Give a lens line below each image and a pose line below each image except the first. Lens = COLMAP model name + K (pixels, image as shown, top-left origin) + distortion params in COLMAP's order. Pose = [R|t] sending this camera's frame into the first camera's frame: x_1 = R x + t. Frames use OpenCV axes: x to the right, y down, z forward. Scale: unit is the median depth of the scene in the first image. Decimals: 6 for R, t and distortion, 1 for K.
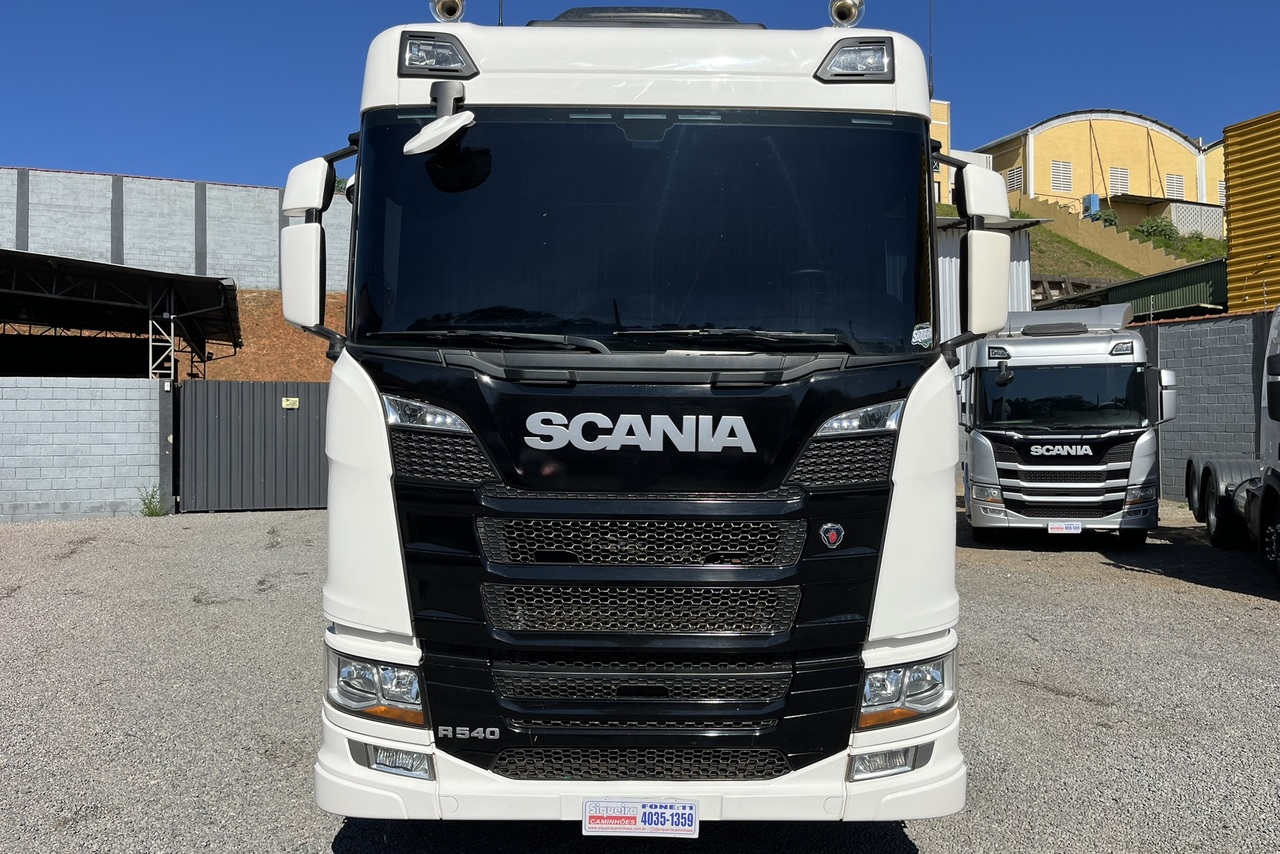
lens RADIAL K [[969.9, 0, 639.9], [0, 969.9, 401.3], [0, 0, 1]] dist [0.048313, -0.000968]
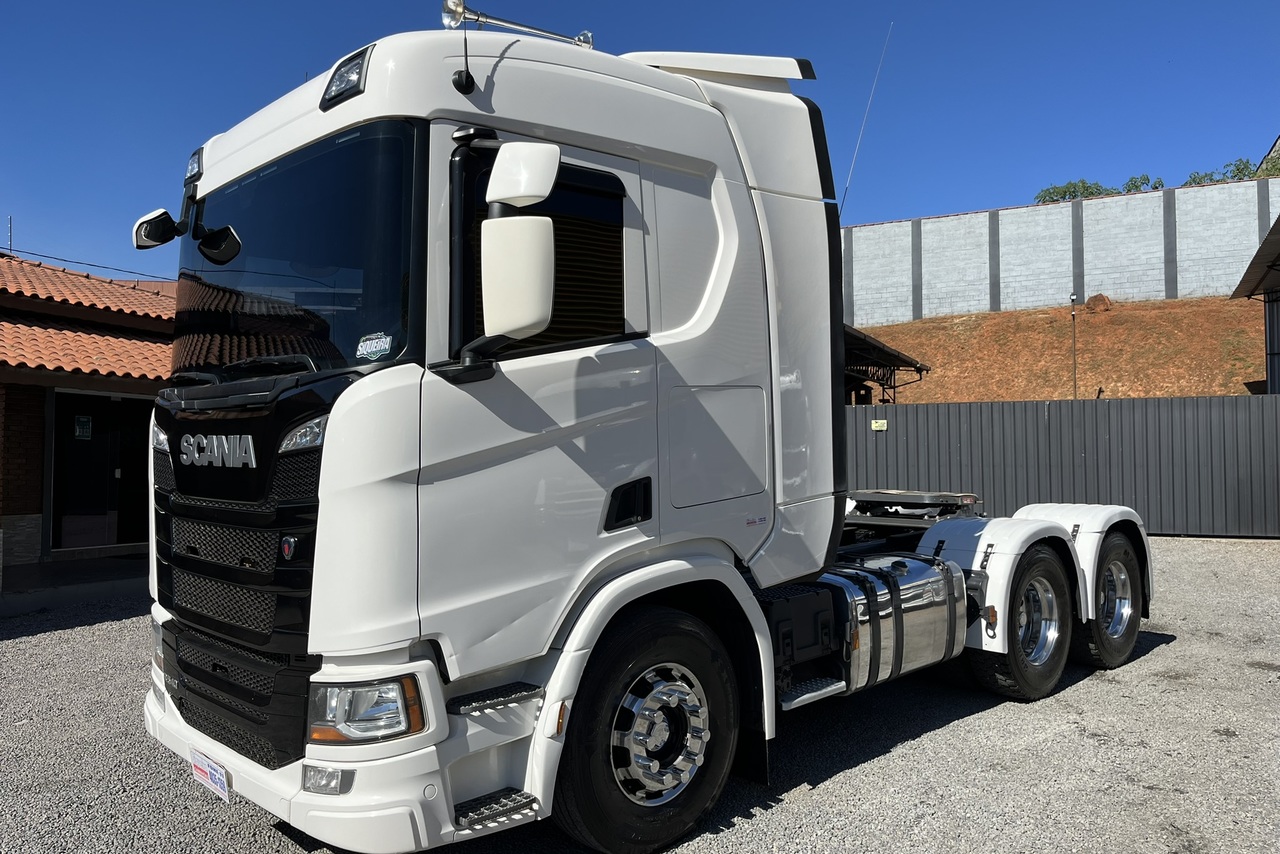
lens RADIAL K [[980.1, 0, 656.8], [0, 980.1, 416.8], [0, 0, 1]] dist [0.046119, -0.056828]
pose [[0.685116, -0.031804, -0.727739, 0.160444], [0.027394, 0.999465, -0.017889, 0.003494], [0.727918, -0.007680, 0.685621, 0.073149]]
